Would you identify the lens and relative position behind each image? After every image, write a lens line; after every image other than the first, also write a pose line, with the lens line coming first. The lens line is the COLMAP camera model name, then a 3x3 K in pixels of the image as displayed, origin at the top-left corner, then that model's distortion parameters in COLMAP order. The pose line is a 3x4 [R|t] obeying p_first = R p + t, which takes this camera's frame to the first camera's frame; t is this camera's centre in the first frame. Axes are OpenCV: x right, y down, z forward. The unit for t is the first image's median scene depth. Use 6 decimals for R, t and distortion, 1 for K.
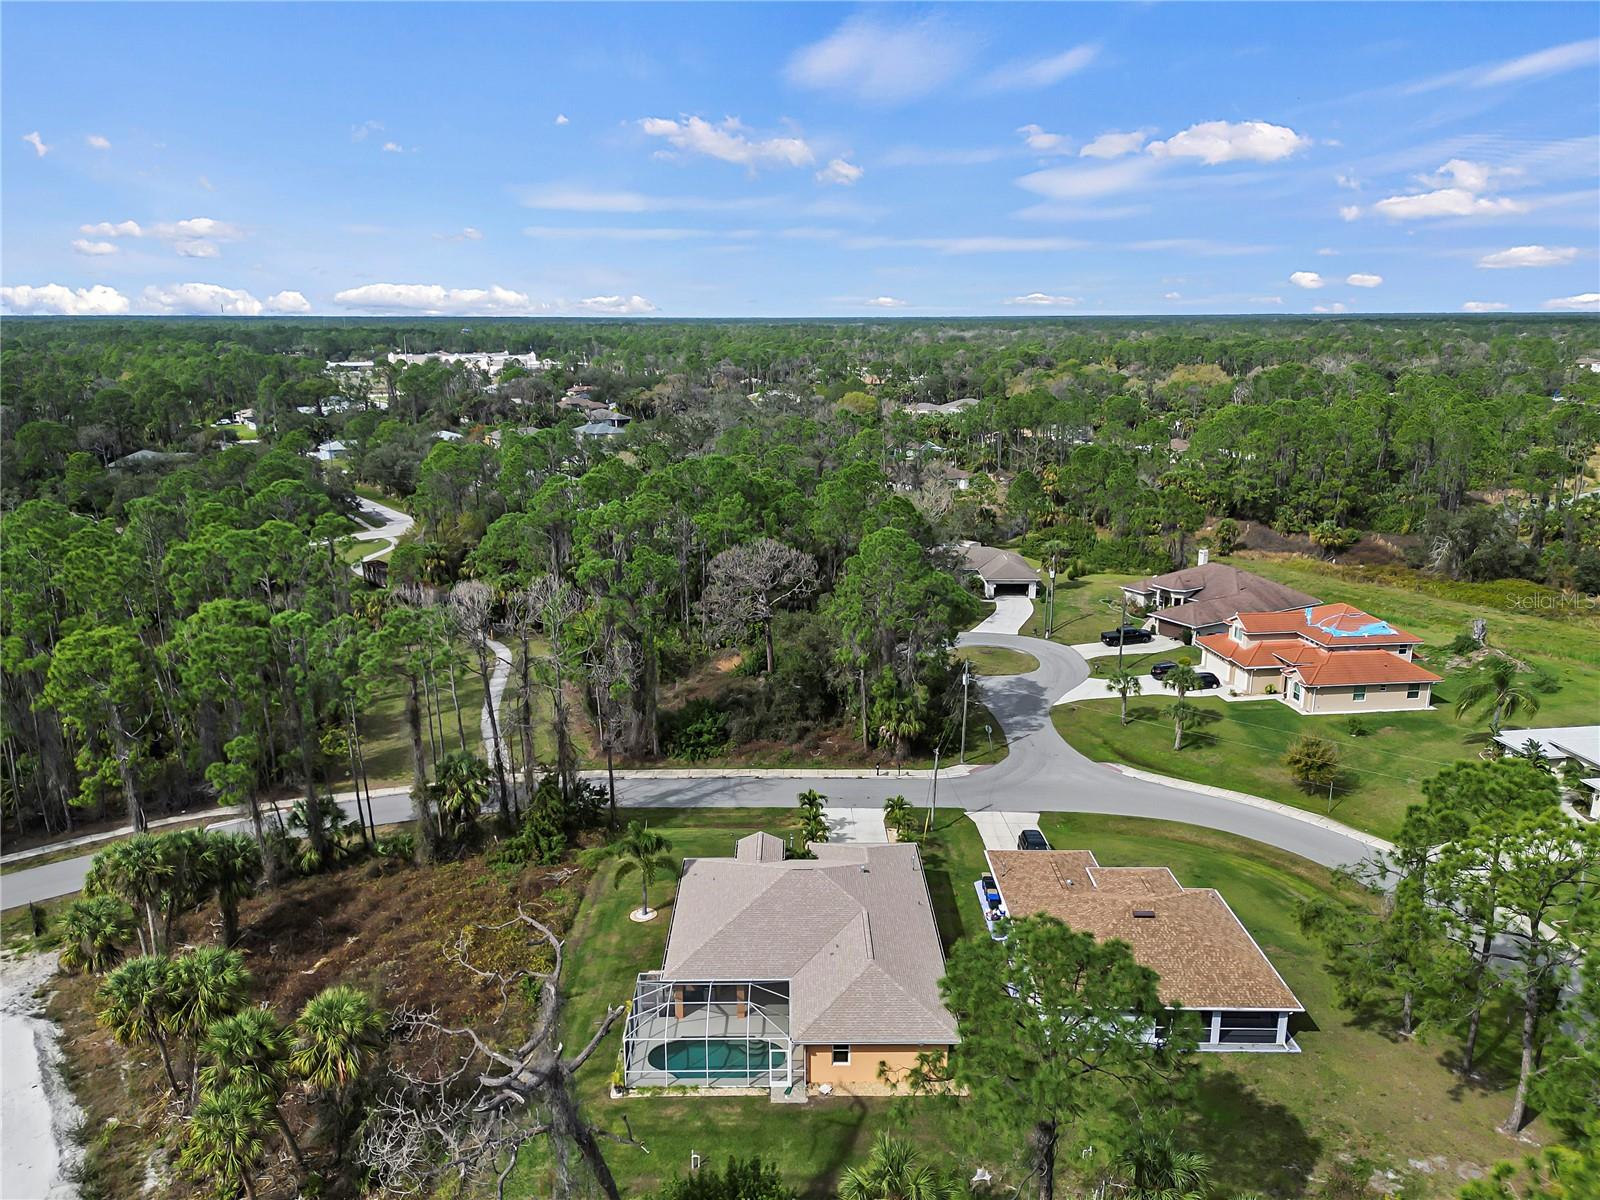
lens RADIAL K [[1137.3, 0, 798.3], [0, 1137.3, 593.8], [0, 0, 1]] dist [0.055842, -0.024467]
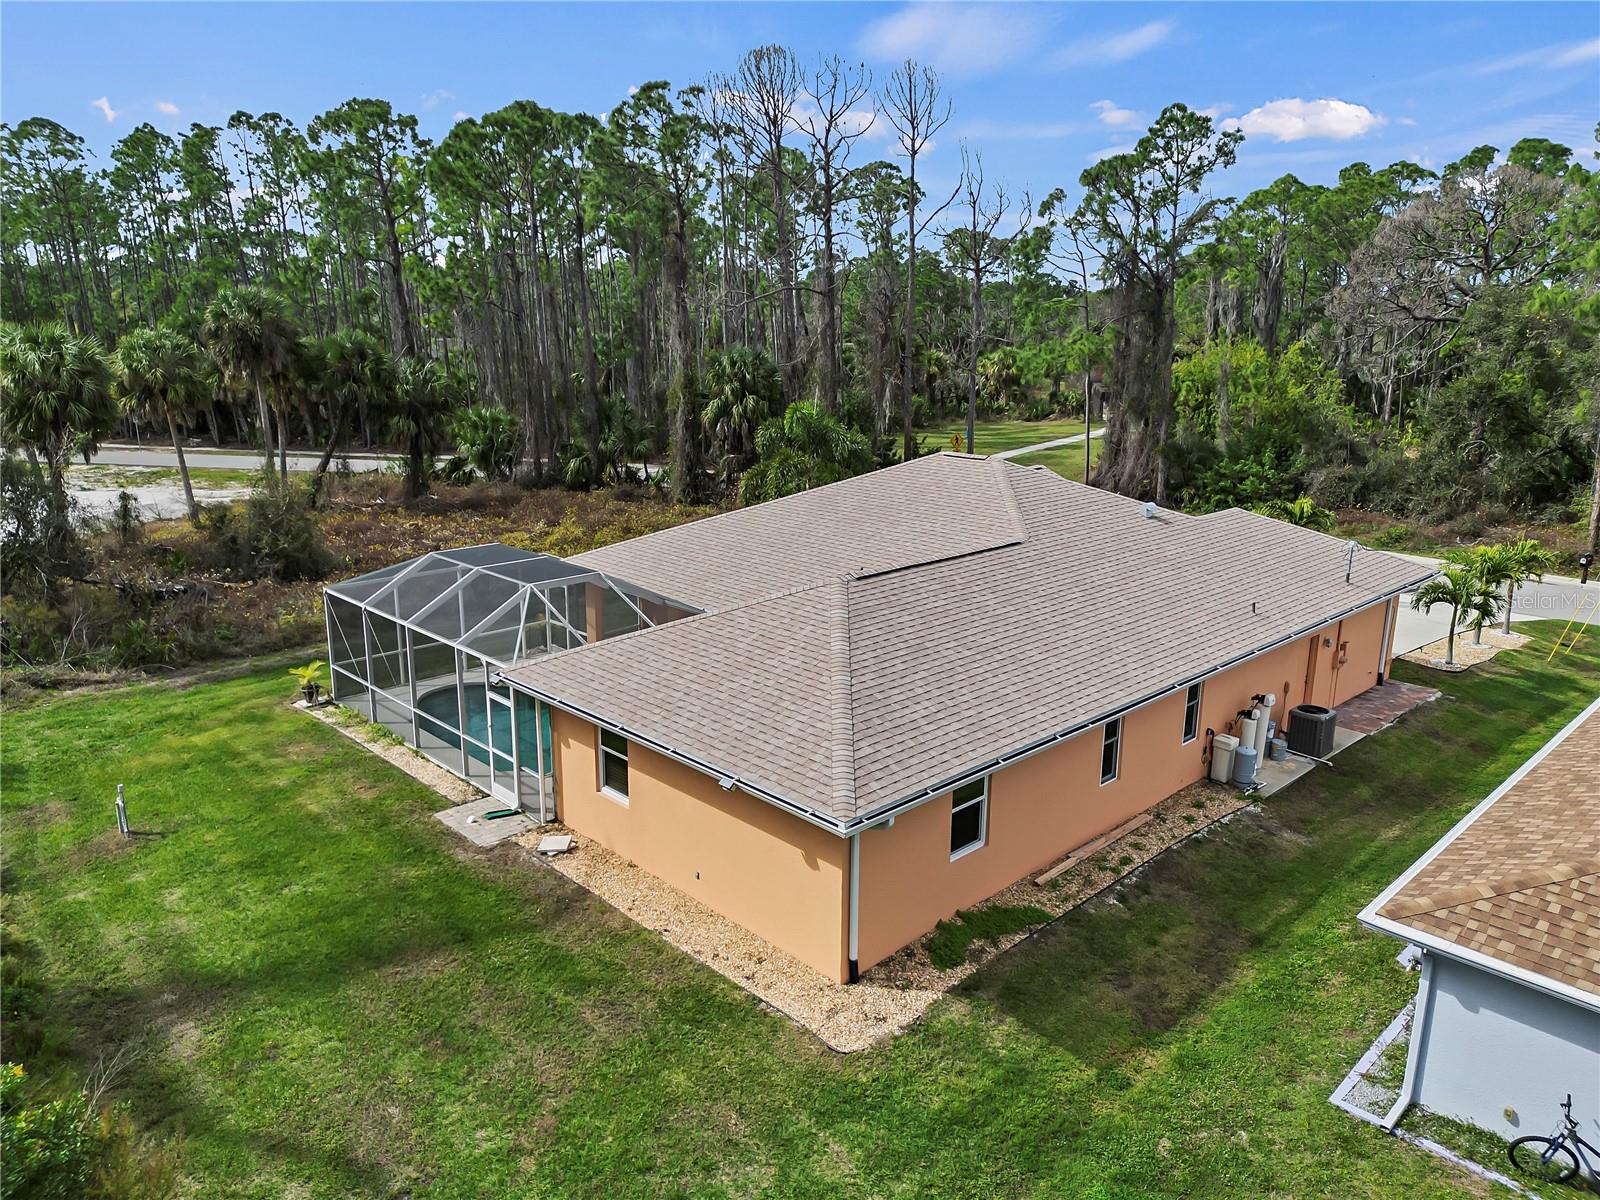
lens RADIAL K [[1137.3, 0, 790.3], [0, 1137.3, 597.6], [0, 0, 1]] dist [0.055842, -0.024467]
pose [[0.672326, 0.172224, -0.719942, 0.293538], [-0.200356, 0.978595, 0.046993, 0.331288], [0.712626, 0.112650, 0.692441, 0.809055]]
